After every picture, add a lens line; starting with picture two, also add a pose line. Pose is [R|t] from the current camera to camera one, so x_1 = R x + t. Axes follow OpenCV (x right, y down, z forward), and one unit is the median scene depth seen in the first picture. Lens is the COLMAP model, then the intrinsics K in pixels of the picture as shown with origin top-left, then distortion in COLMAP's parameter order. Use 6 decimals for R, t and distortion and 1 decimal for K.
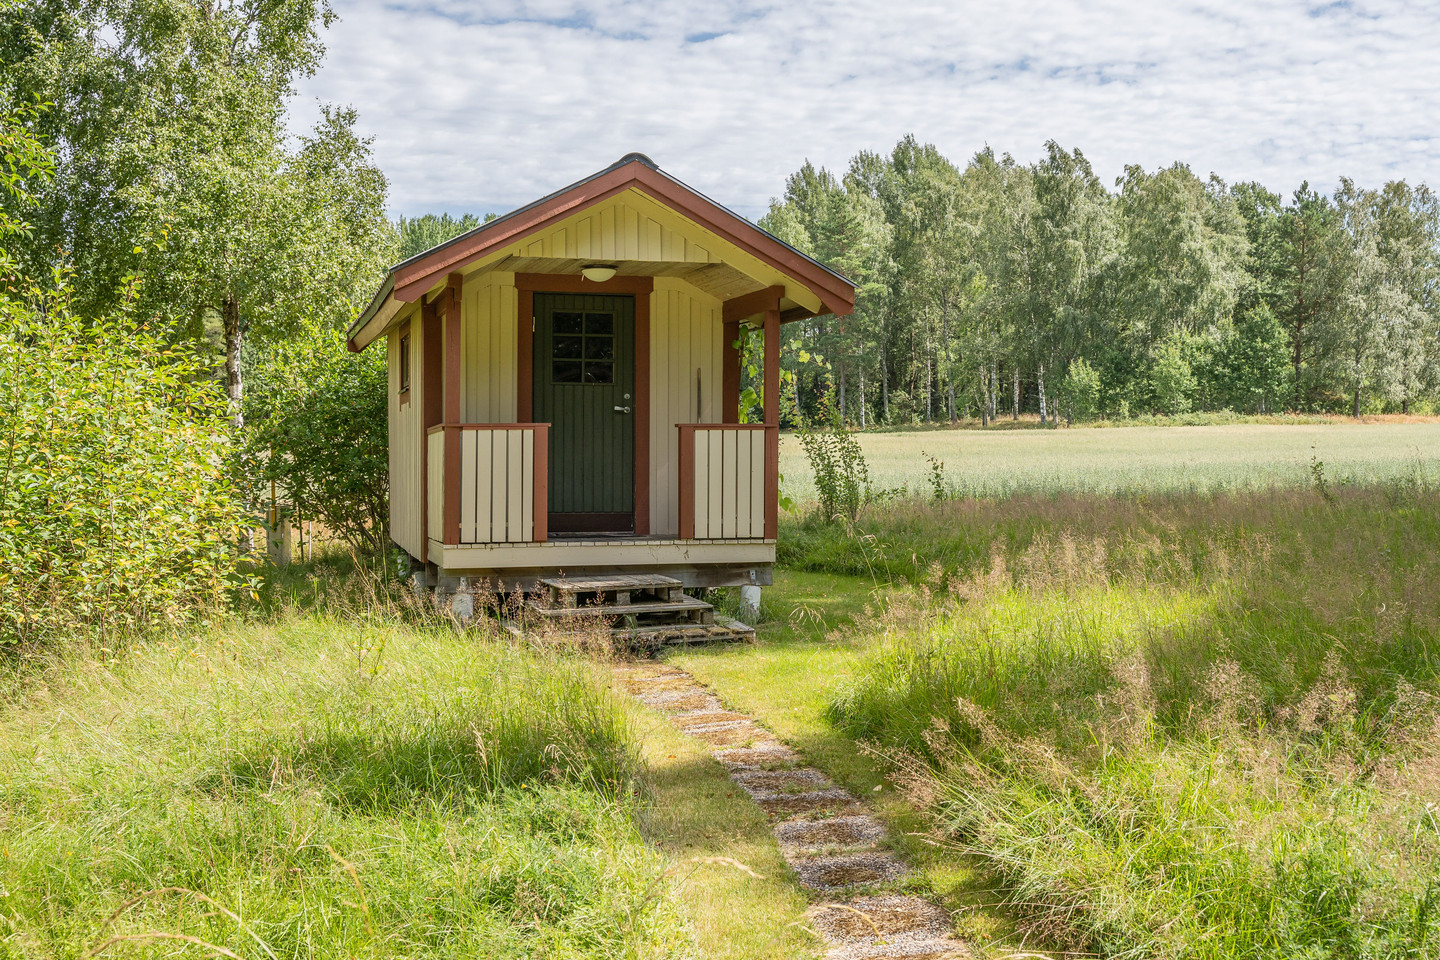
lens RADIAL K [[1617.7, 0, 716.7], [0, 1617.7, 446.0], [0, 0, 1]] dist [0.002067, -0.009819]
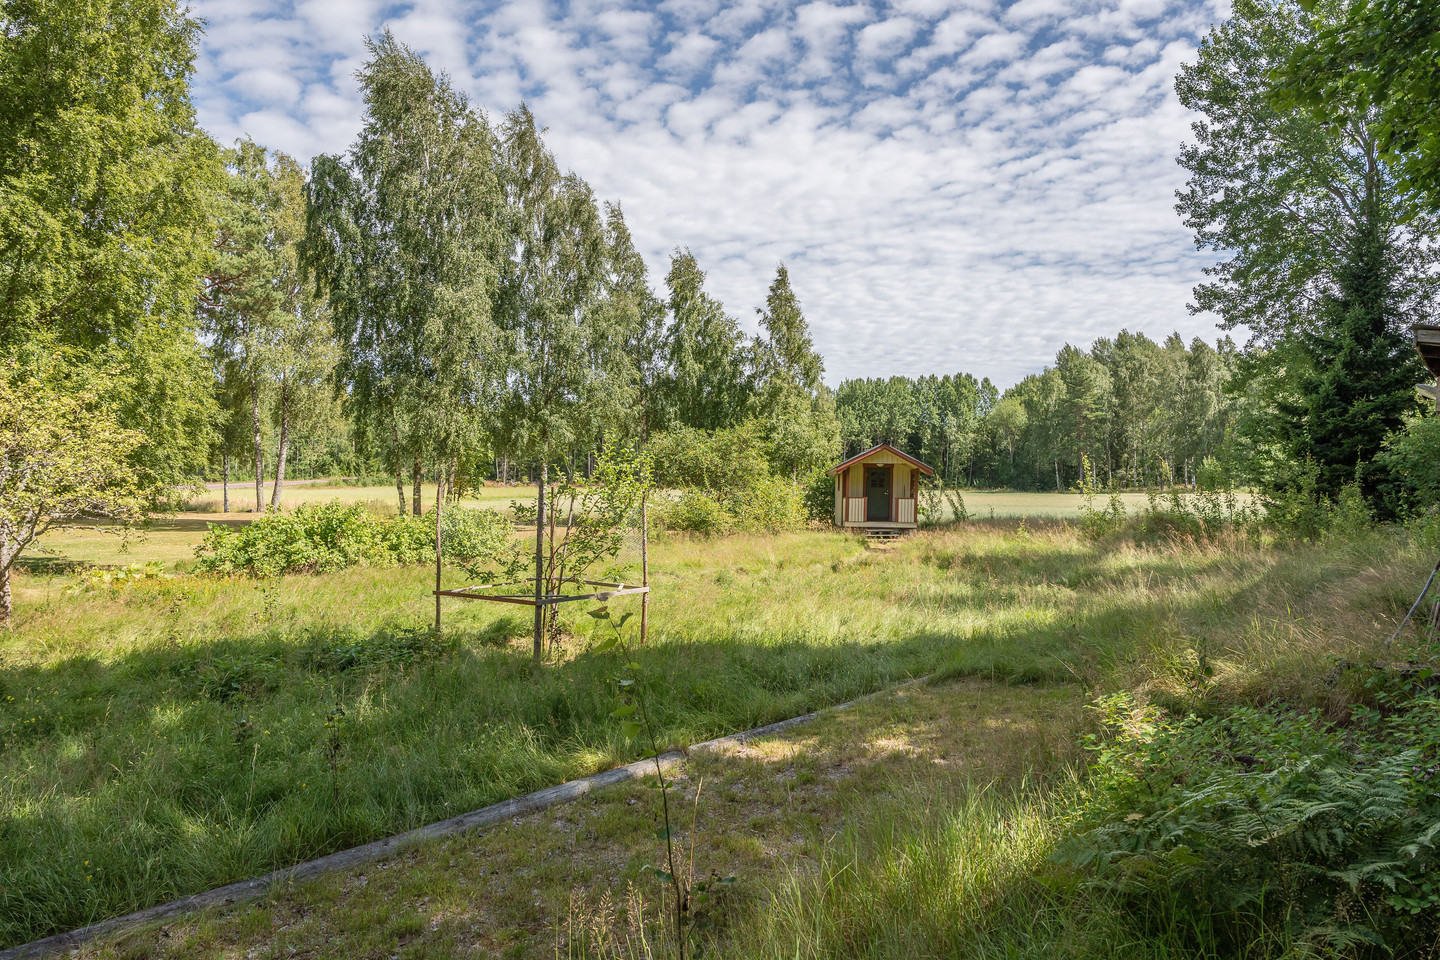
lens RADIAL K [[974.4, 0, 720.0], [0, 974.4, 480.0], [0, 0, 1]] dist [0.005250, 0.000801]
pose [[0.948073, 0.010908, -0.317866, 0.048908], [-0.015774, 0.999794, -0.012738, -0.002578], [0.317661, 0.017090, 0.948050, -0.230058]]
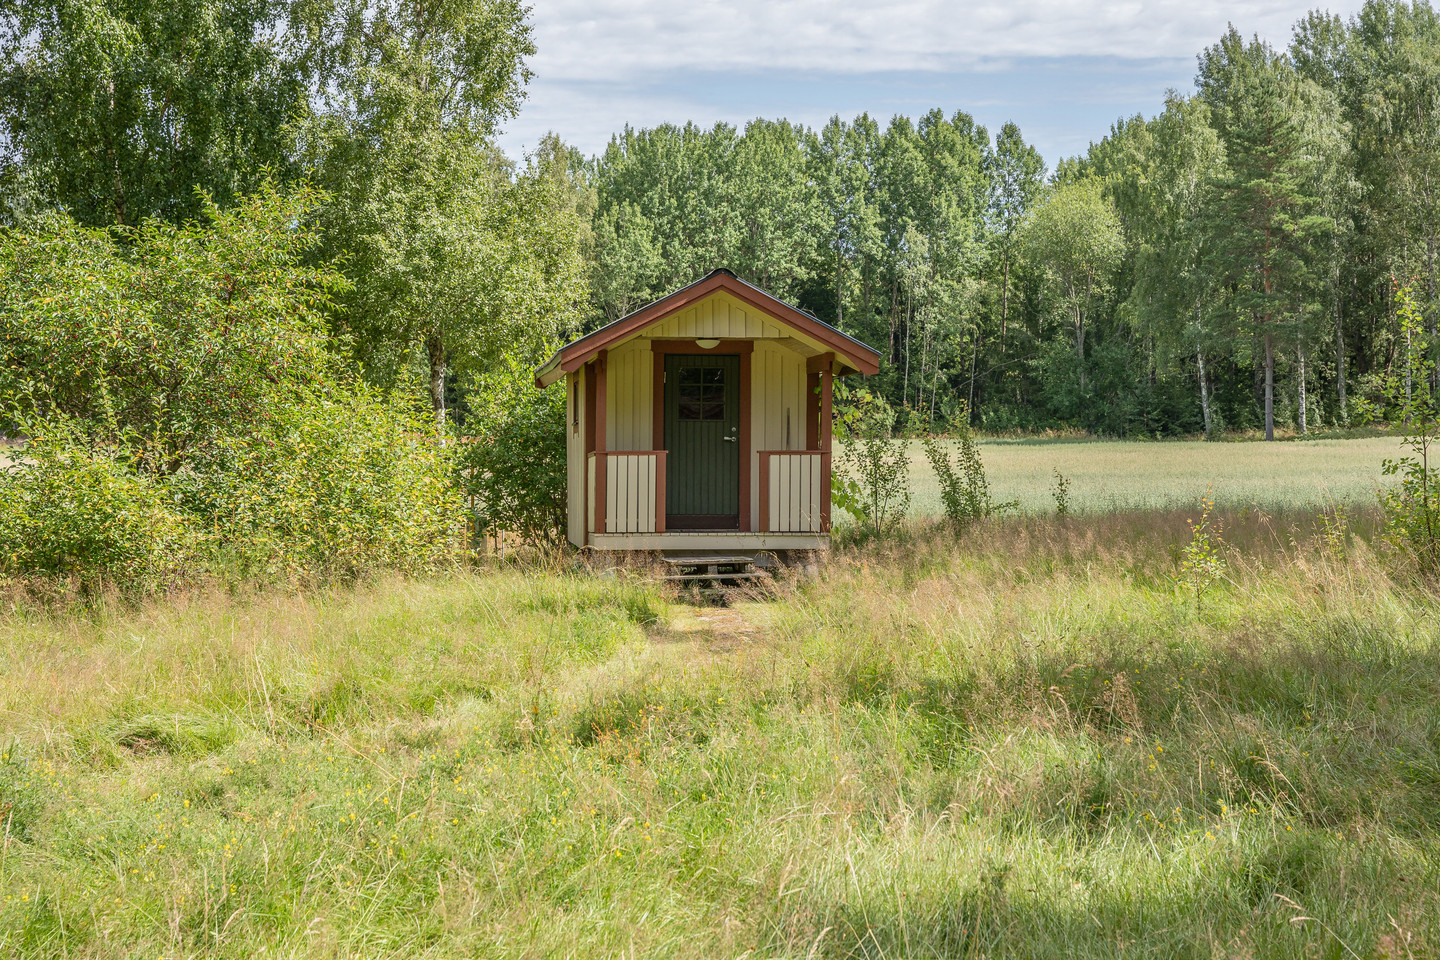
lens RADIAL K [[2674.2, 0, 720.0], [0, 2674.2, 480.0], [0, 0, 1]] dist [0.035811, 0.139169]
pose [[0.986759, 0.002347, -0.162176, 0.040291], [-0.000927, 0.999961, 0.008828, -0.001104], [0.162191, -0.008560, 0.986722, -0.164752]]
